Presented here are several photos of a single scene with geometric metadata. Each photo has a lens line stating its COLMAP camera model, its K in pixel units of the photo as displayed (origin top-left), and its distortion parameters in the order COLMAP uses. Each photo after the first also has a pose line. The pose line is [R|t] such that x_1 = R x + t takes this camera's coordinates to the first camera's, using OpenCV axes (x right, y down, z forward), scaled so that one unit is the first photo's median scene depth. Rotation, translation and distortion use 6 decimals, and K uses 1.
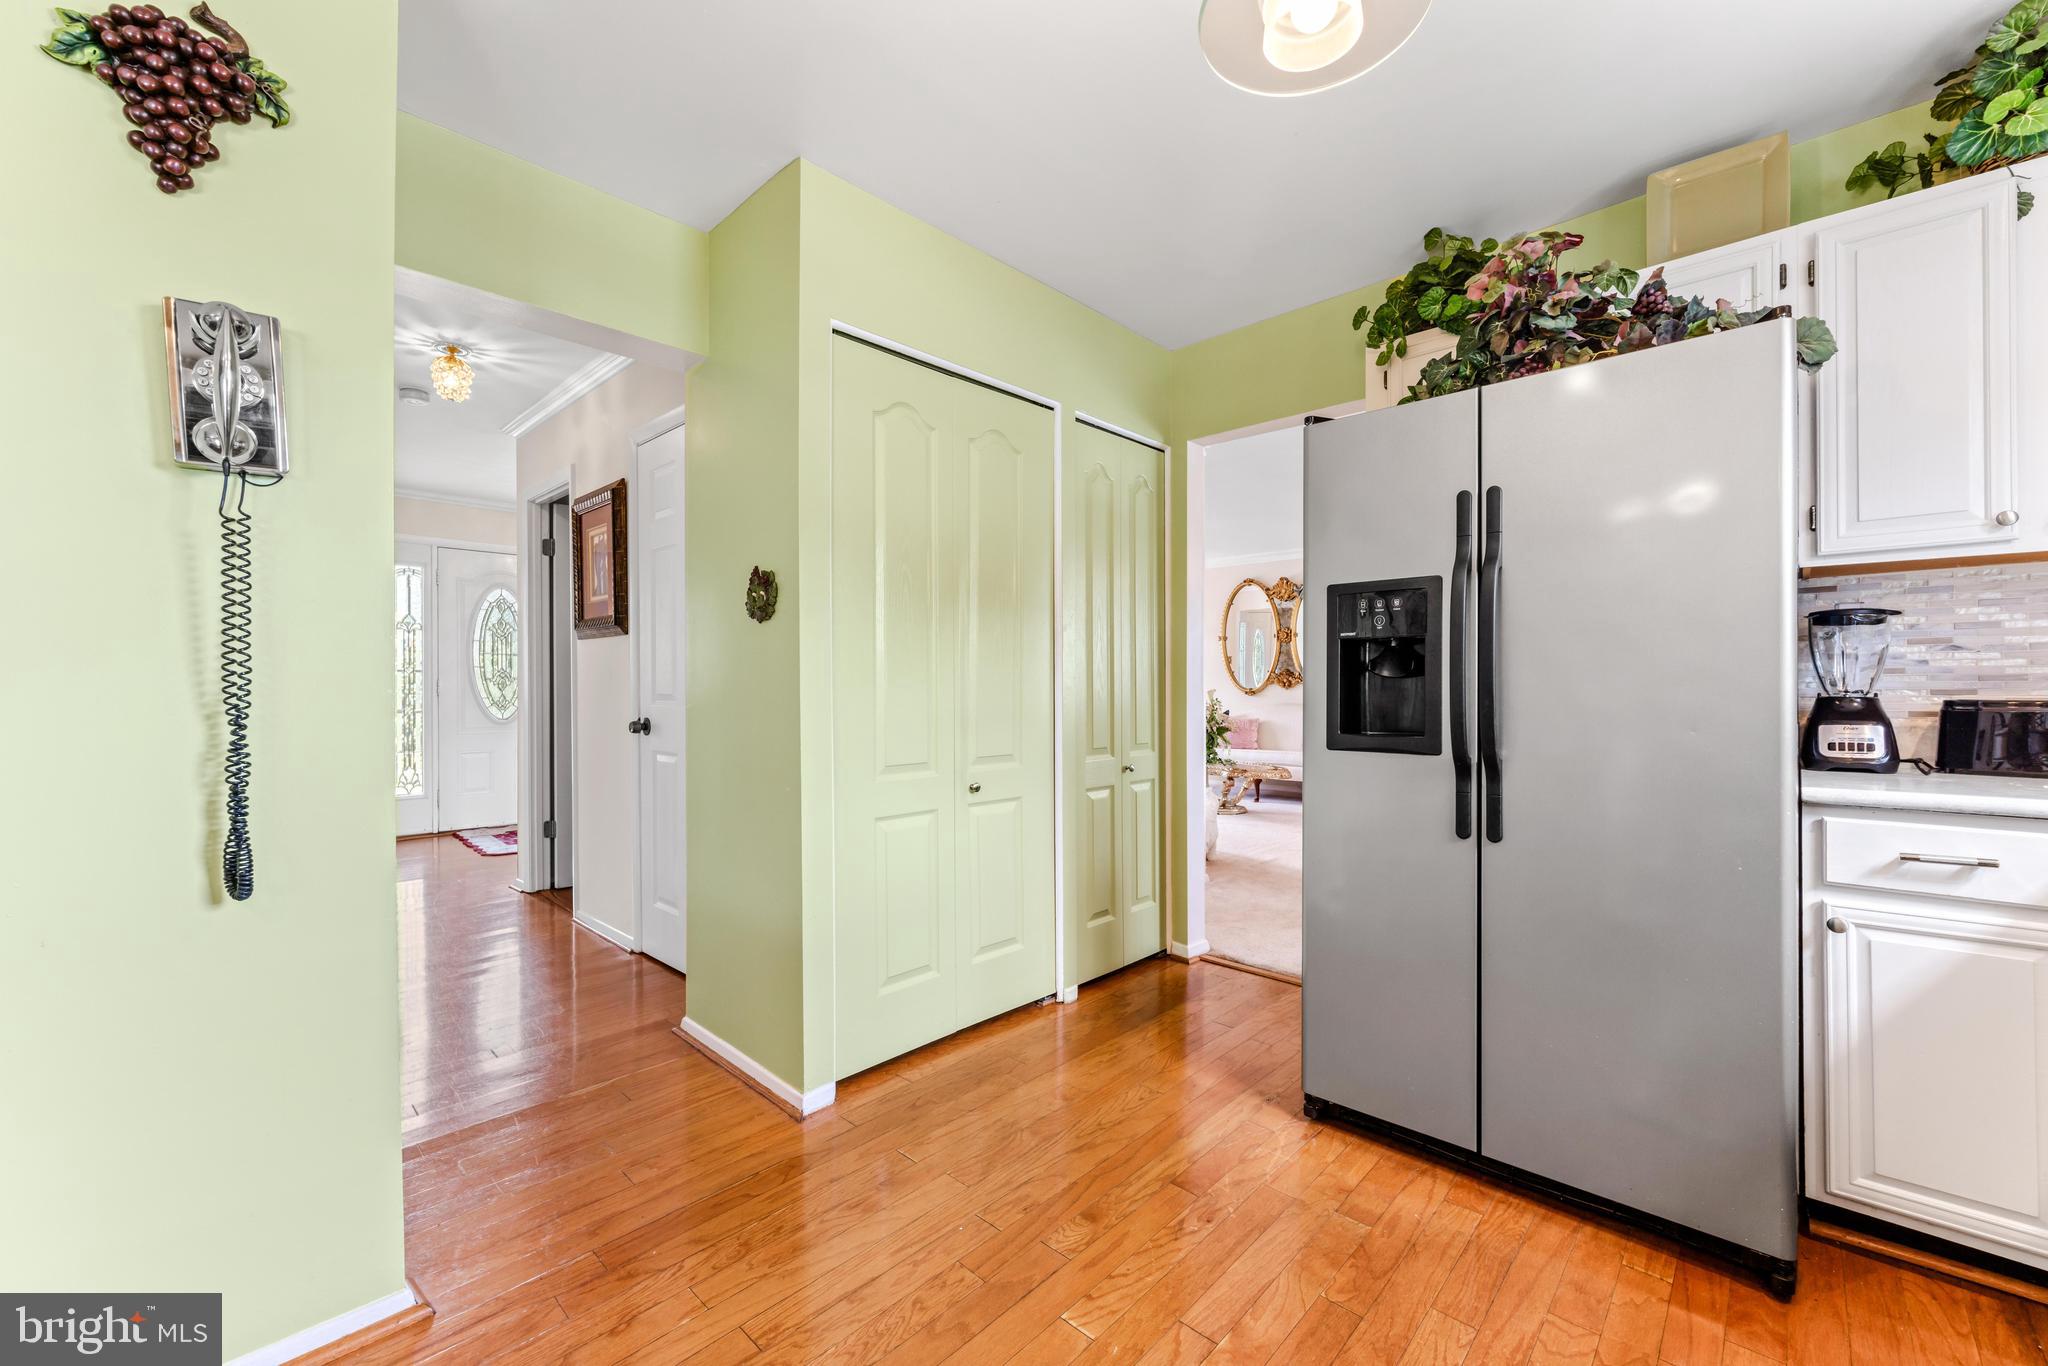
lens RADIAL K [[814.5, 0, 1026.4], [0, 814.5, 680.4], [0, 0, 1]] dist [-0.000185, -0.000039]
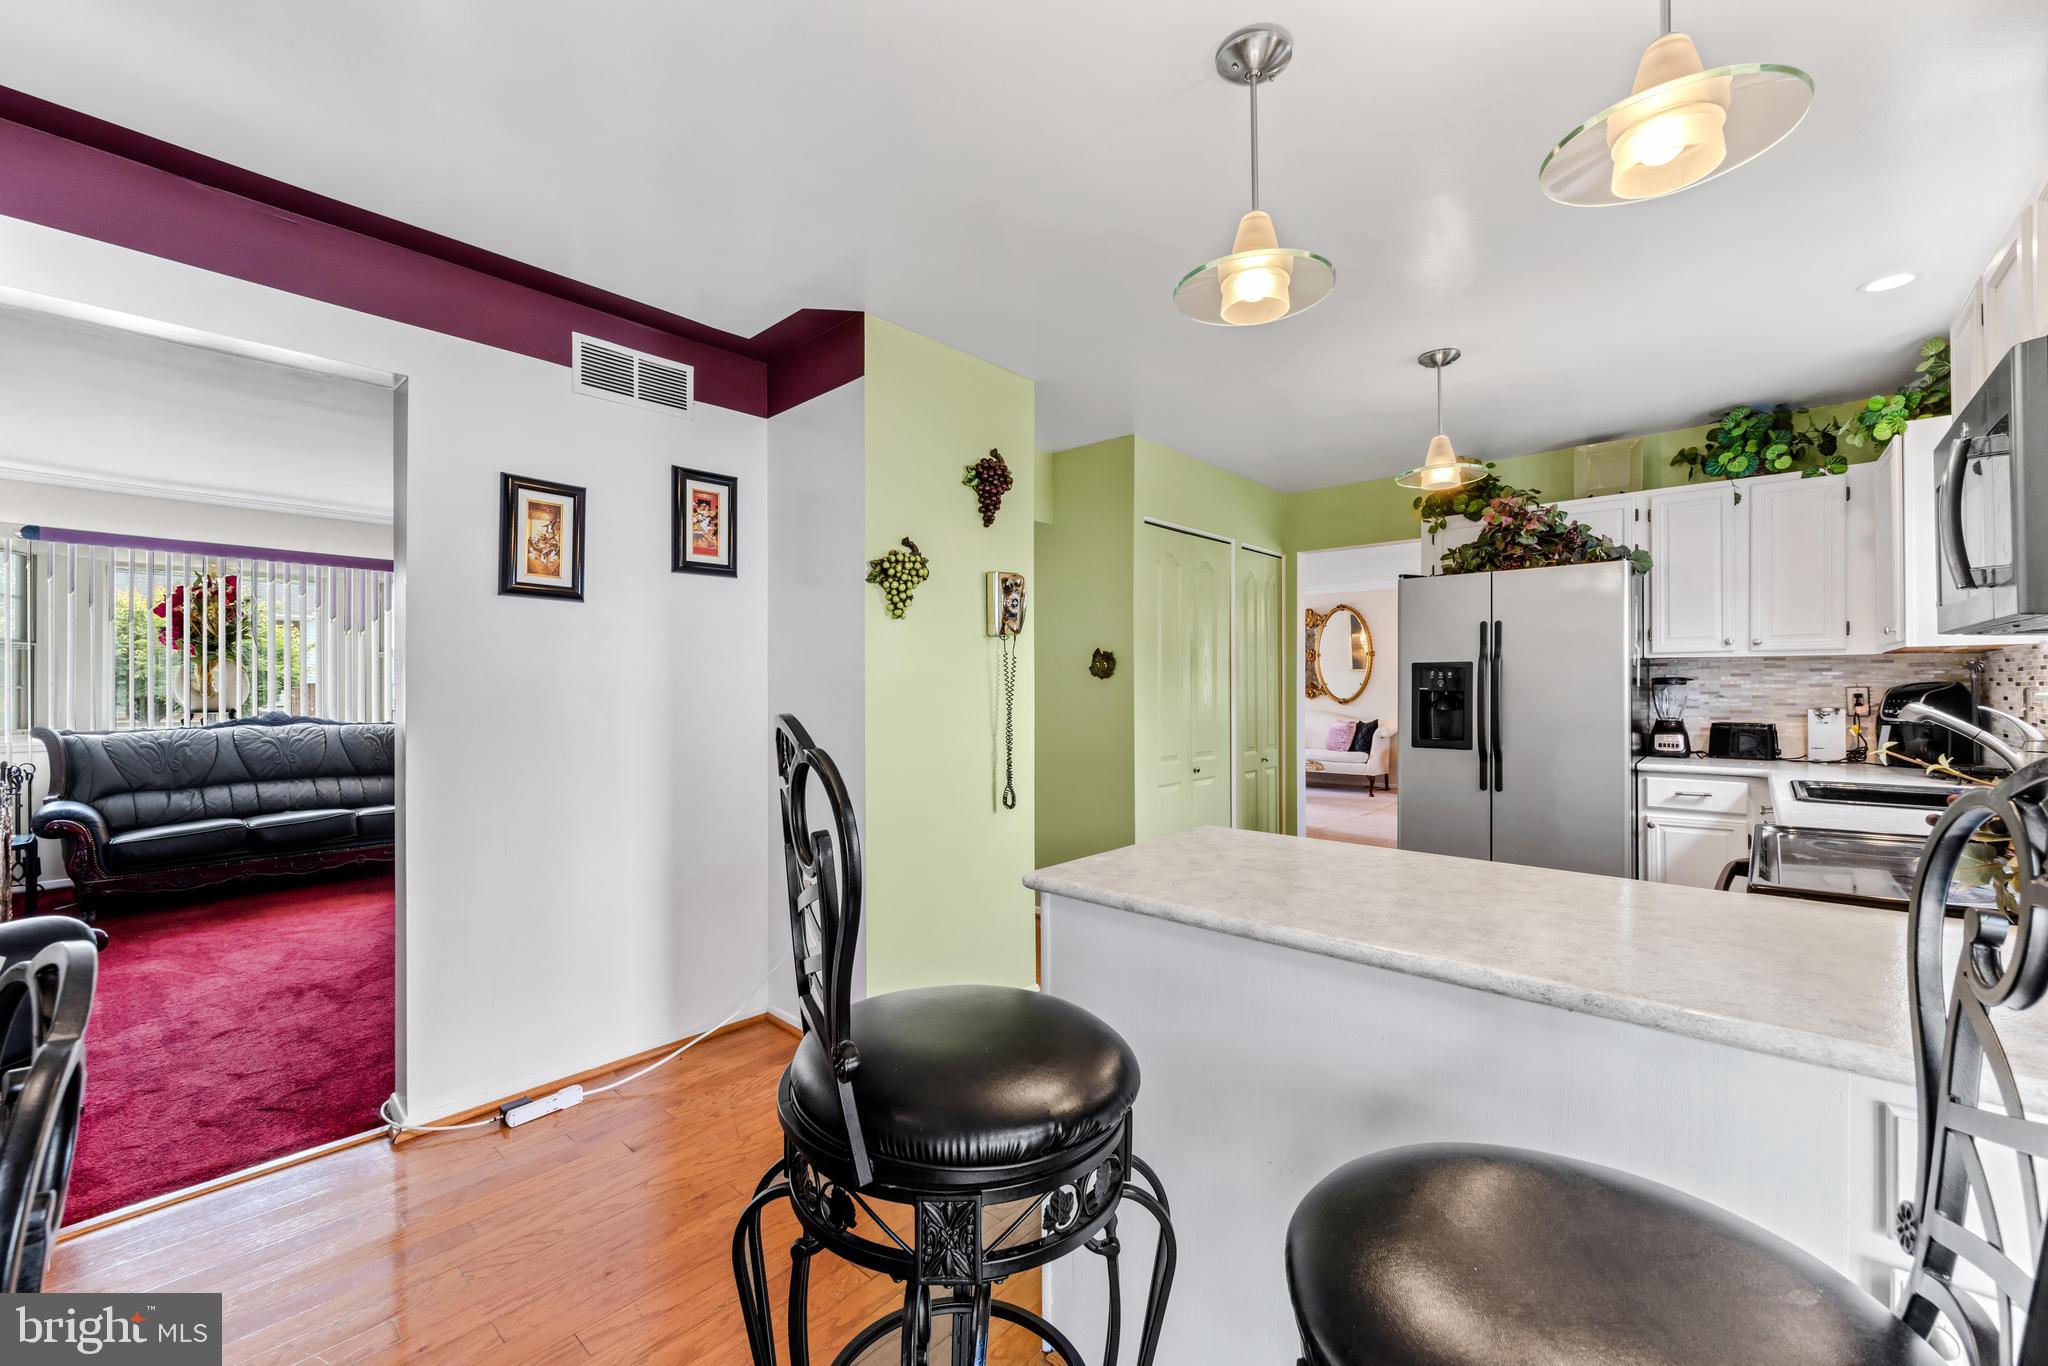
lens RADIAL K [[814.5, 0, 1026.4], [0, 814.5, 680.4], [0, 0, 1]] dist [-0.000185, -0.000039]
pose [[0.999633, -0.000349, 0.027084, -0.663835], [0.000312, 0.999999, 0.001392, -0.085594], [-0.027084, -0.001383, 0.999632, -1.011324]]
